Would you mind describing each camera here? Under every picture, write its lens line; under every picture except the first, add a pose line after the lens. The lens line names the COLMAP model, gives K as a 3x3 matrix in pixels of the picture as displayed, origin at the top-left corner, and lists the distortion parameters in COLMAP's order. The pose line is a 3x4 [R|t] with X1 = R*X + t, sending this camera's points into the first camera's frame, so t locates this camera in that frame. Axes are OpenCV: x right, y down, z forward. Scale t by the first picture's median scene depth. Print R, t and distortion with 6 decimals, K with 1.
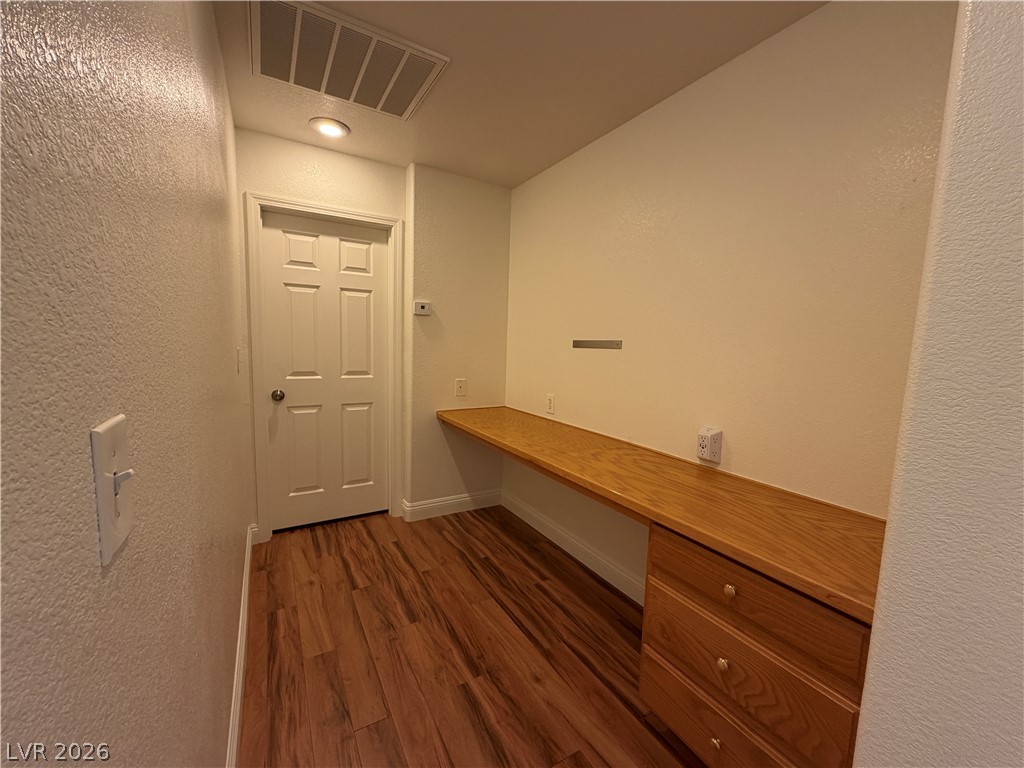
lens RADIAL K [[410.3, 0, 510.9], [0, 410.3, 384.9], [0, 0, 1]] dist [-0.001521, 0.000762]
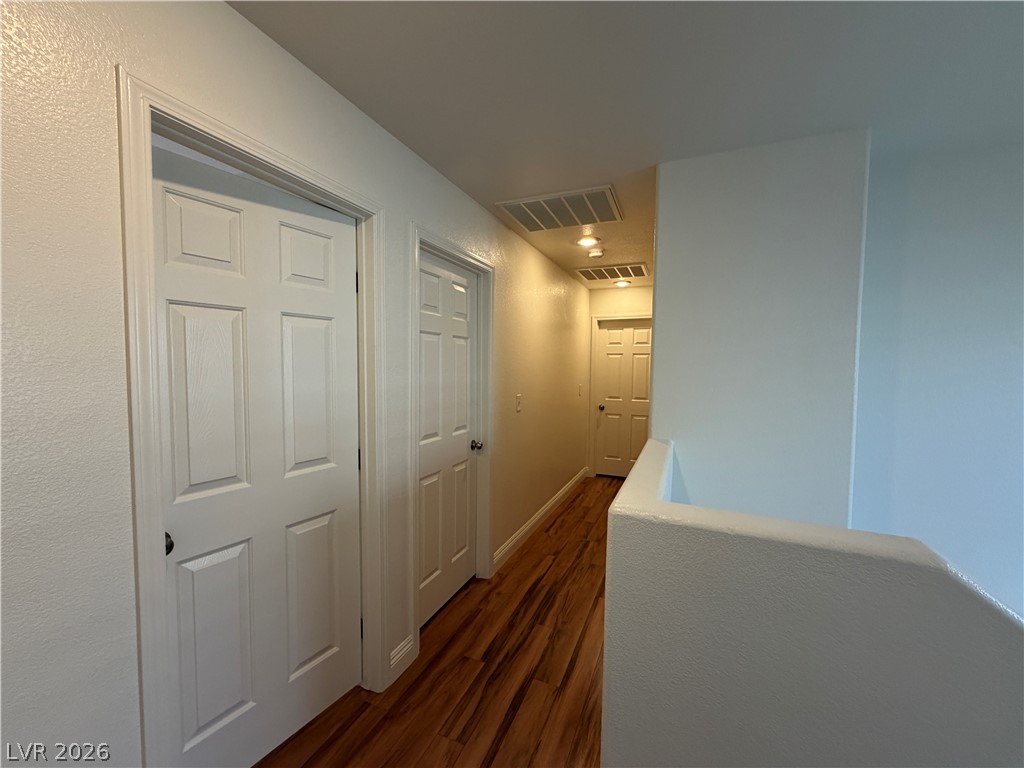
lens RADIAL K [[410.3, 0, 511.9], [0, 410.3, 388.9], [0, 0, 1]] dist [-0.001521, 0.000762]
pose [[0.587494, 0.007013, -0.809198, 0.855577], [-0.084440, 0.995035, -0.052682, 0.081584], [0.804811, 0.099279, 0.585169, -0.594226]]
